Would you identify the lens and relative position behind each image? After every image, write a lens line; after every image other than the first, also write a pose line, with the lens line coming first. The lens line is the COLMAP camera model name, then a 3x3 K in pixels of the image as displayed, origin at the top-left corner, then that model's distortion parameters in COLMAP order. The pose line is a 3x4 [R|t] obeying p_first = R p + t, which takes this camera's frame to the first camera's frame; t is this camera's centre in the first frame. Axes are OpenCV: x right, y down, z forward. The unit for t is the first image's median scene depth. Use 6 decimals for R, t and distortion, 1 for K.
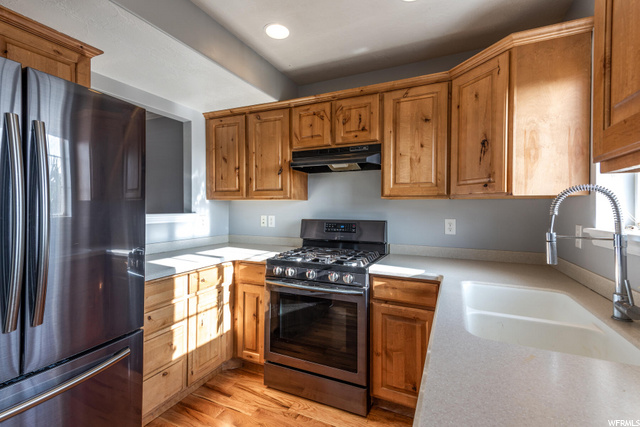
lens RADIAL K [[290.5, 0, 324.1], [0, 290.5, 209.2], [0, 0, 1]] dist [0.017642, -0.021337]
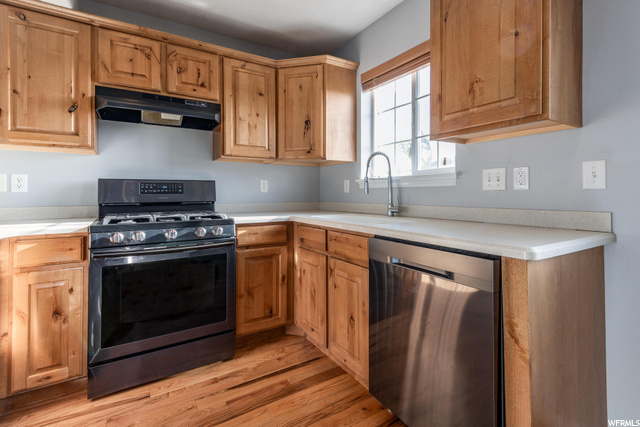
lens RADIAL K [[295.7, 0, 309.2], [0, 295.7, 203.7], [0, 0, 1]] dist [-0.018840, -0.000392]
pose [[0.547276, -0.026519, 0.836532, -0.537331], [0.006799, 0.999606, 0.027240, 0.106445], [-0.836925, -0.009220, 0.547241, 0.158801]]
